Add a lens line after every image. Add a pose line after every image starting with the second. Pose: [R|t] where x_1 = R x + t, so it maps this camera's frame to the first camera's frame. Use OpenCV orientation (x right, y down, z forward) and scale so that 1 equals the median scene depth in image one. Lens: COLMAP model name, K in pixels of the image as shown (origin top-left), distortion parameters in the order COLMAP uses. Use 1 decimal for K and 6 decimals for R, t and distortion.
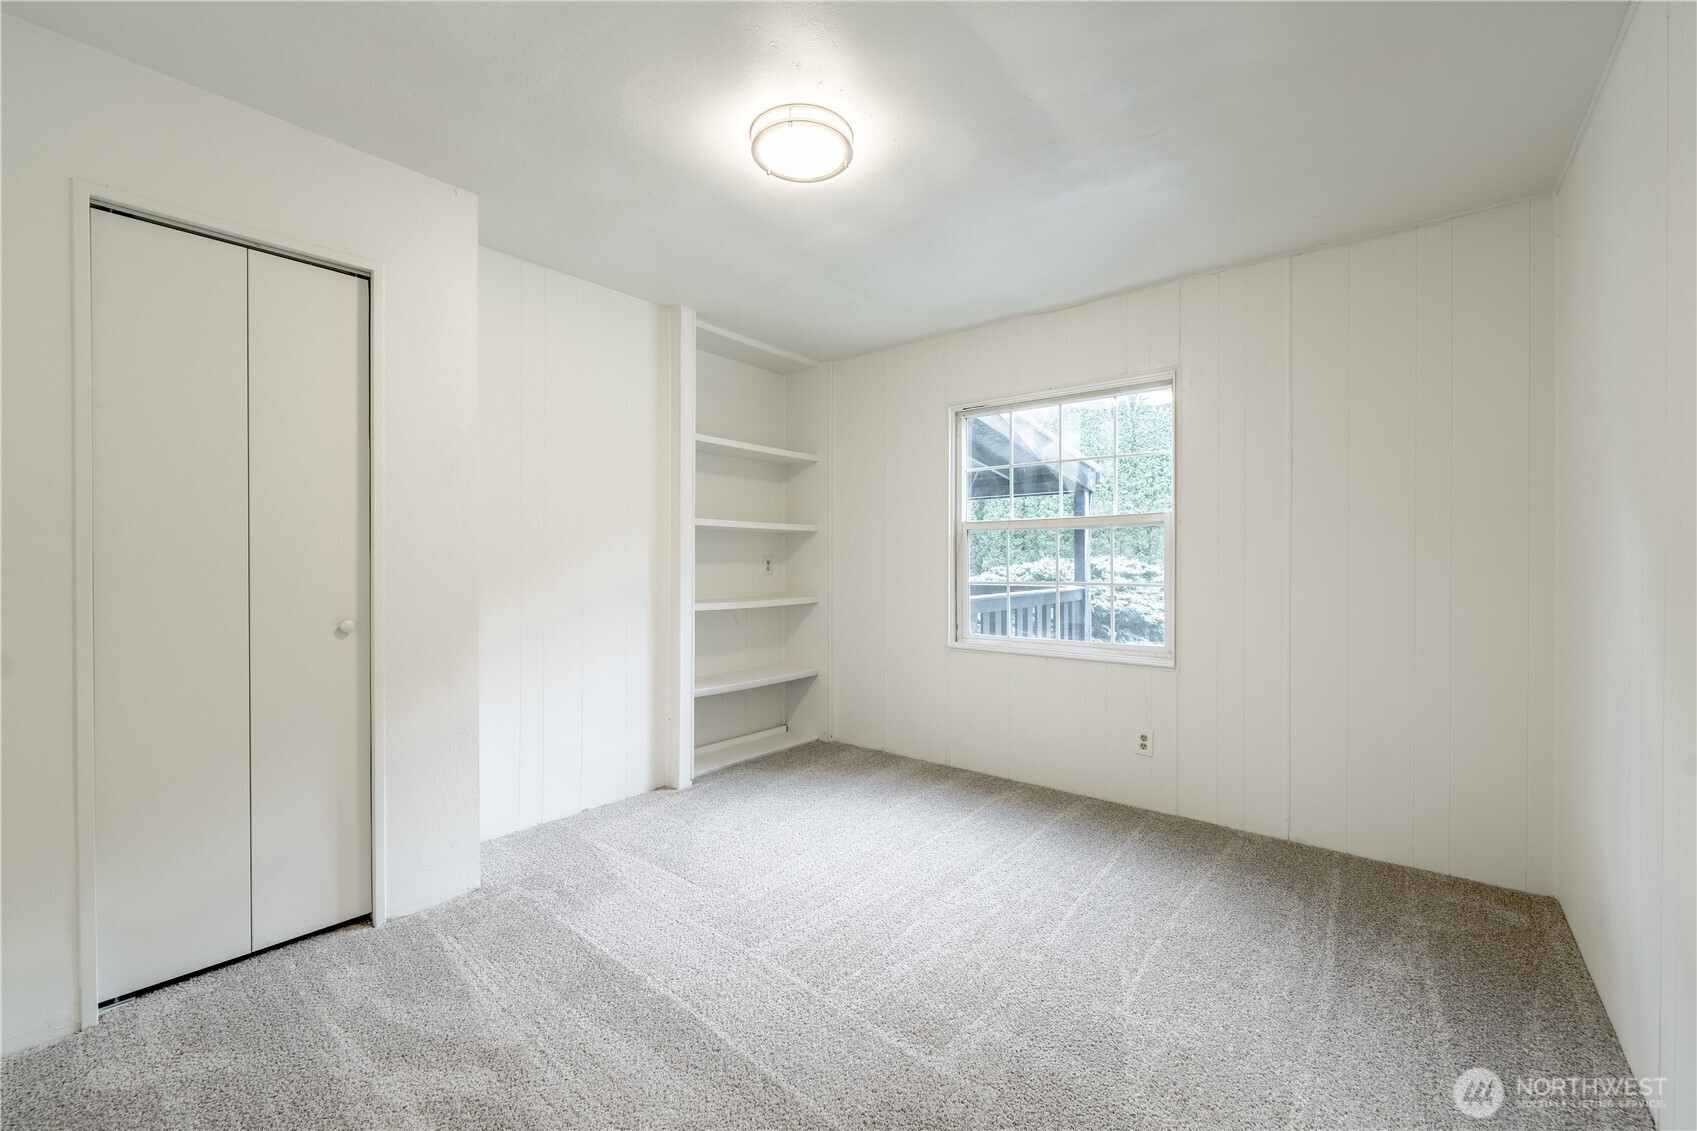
lens RADIAL K [[703.0, 0, 853.5], [0, 703.0, 567.0], [0, 0, 1]] dist [-0.001477, -0.000375]
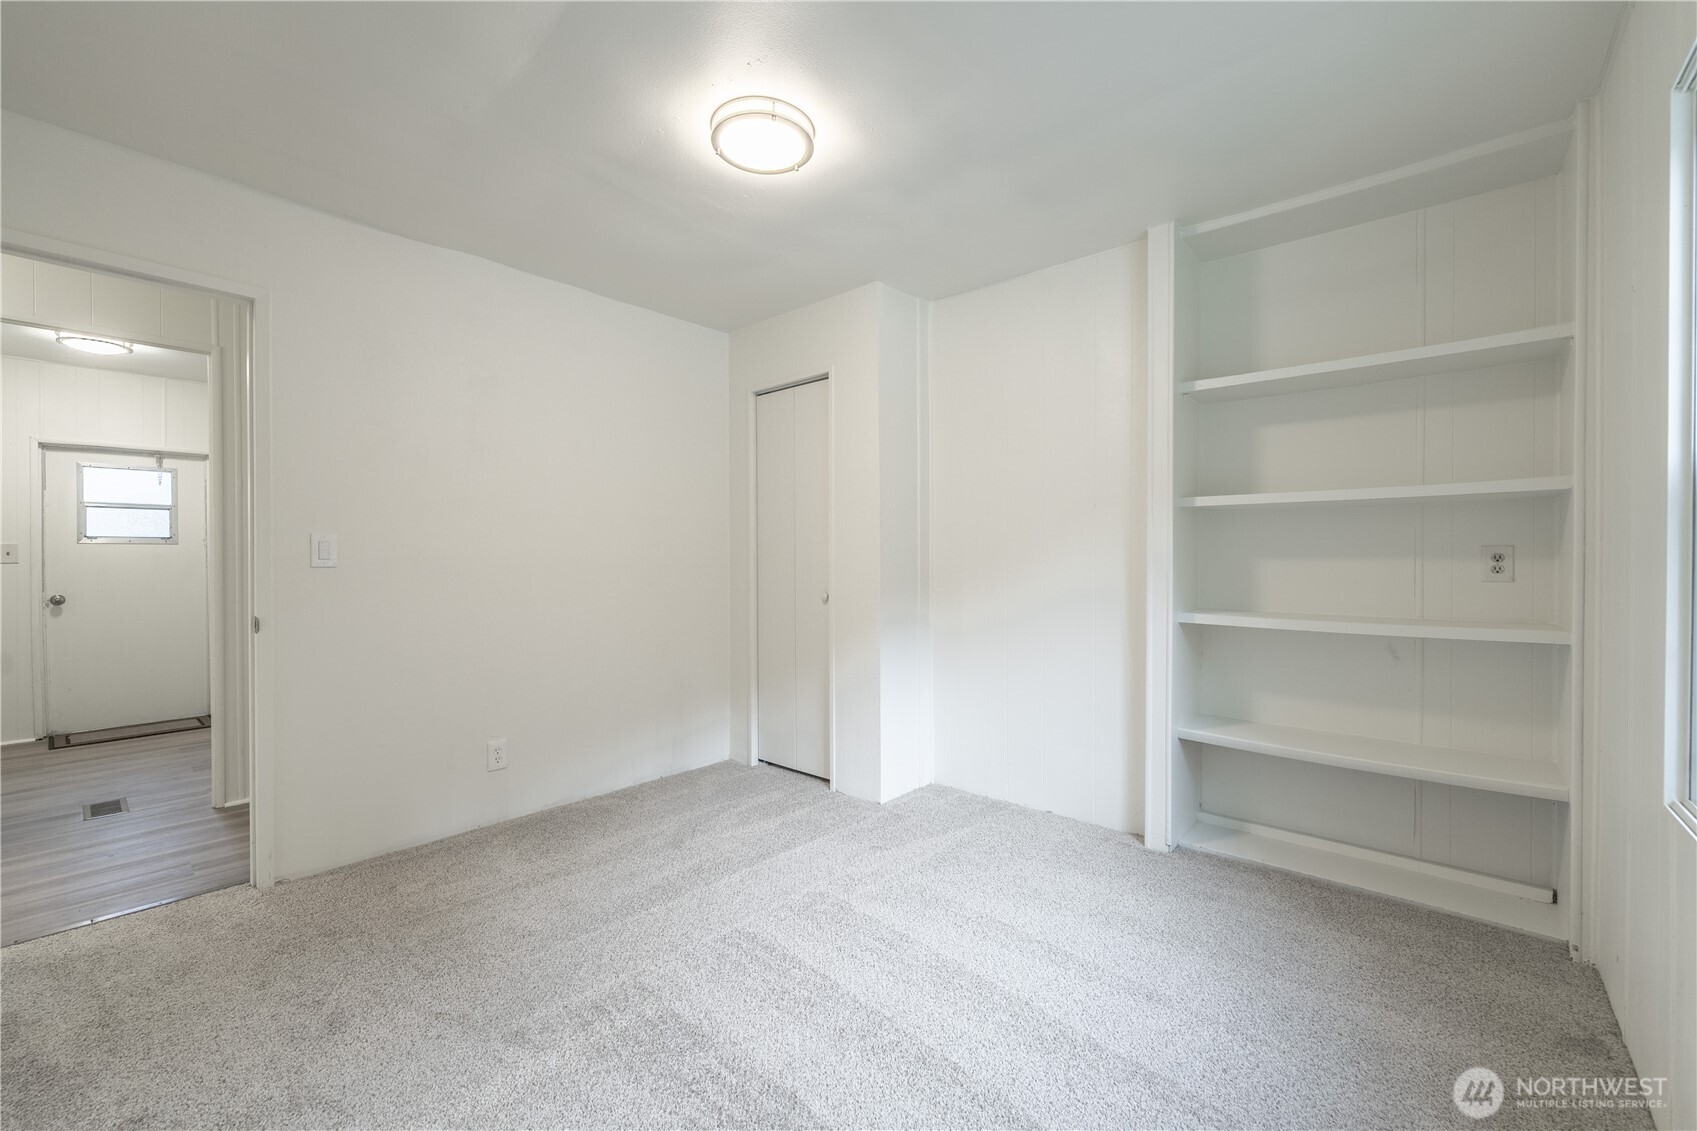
lens RADIAL K [[692.2, 0, 856.2], [0, 692.2, 568.8], [0, 0, 1]] dist [-0.001491, -0.000033]
pose [[-0.057370, 0.015083, -0.998239, 0.565927], [-0.005843, 0.999864, 0.015443, -0.004938], [0.998336, 0.006719, -0.057275, 0.752007]]
